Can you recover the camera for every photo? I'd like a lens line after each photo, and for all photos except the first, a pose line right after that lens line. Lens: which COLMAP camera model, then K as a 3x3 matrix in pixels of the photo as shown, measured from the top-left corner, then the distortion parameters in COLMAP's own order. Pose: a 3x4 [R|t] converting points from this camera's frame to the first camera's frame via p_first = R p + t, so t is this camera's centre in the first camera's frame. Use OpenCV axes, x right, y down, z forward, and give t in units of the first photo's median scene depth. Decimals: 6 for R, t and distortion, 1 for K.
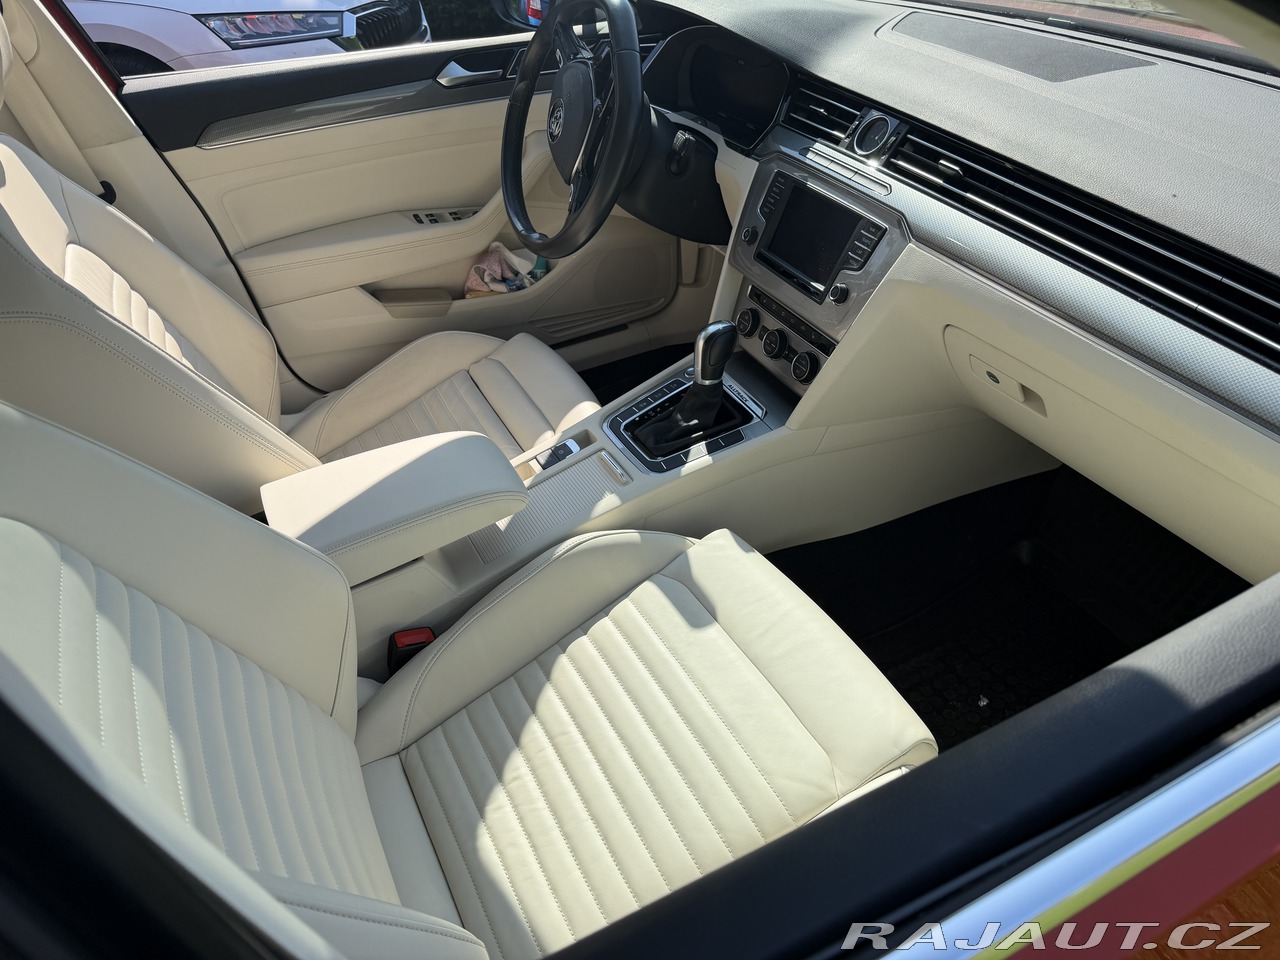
lens RADIAL K [[880.5, 0, 647.9], [0, 880.5, 488.3], [0, 0, 1]] dist [0.130162, -0.265489]
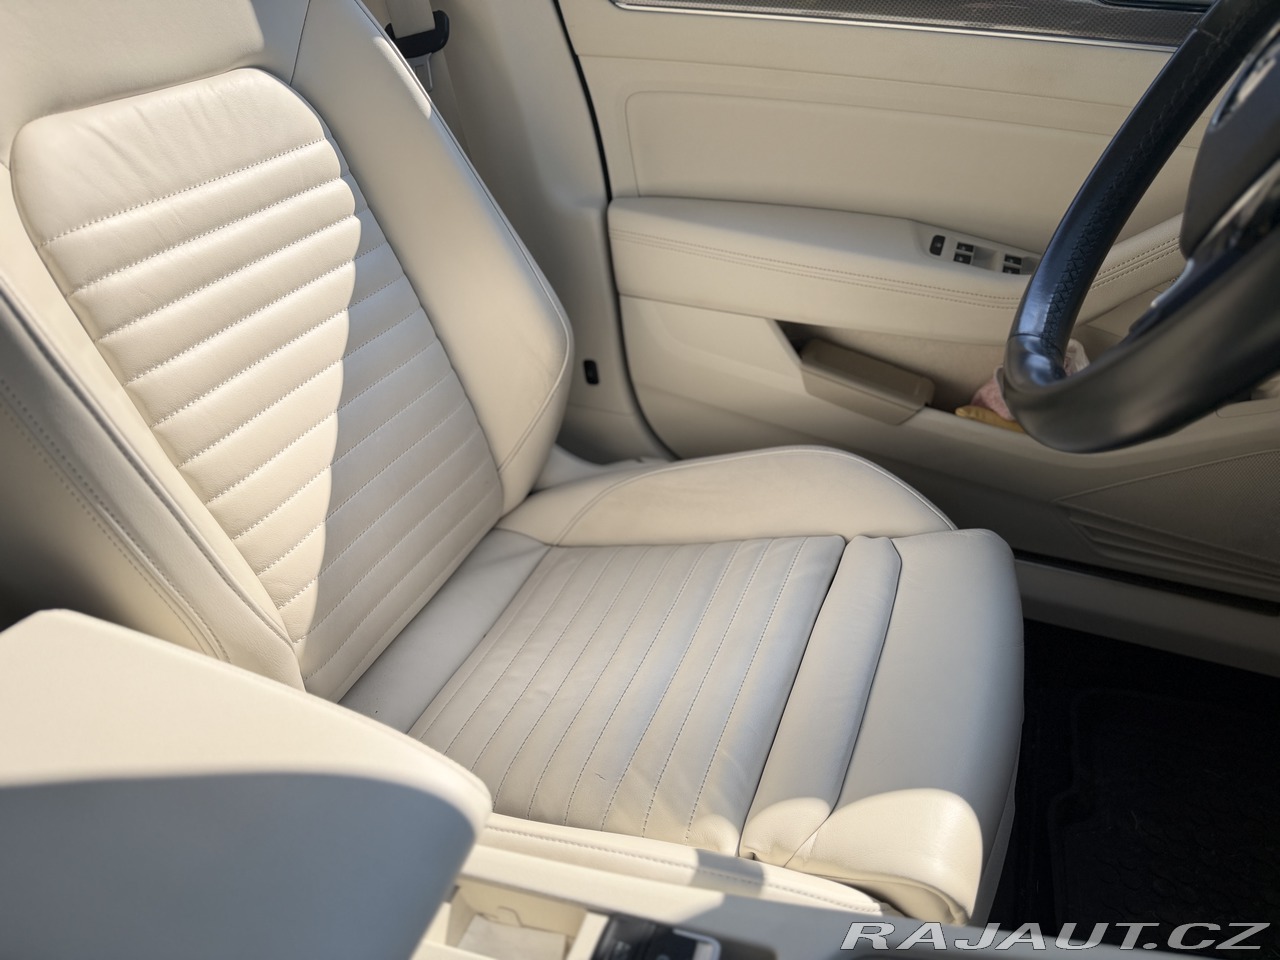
lens RADIAL K [[880.5, 0, 647.9], [0, 880.5, 488.3], [0, 0, 1]] dist [0.130162, -0.265489]
pose [[0.654013, 0.475797, -0.588119, 0.005522], [-0.490251, 0.858665, 0.149494, -0.179041], [0.576126, 0.190555, 0.794838, 0.528180]]
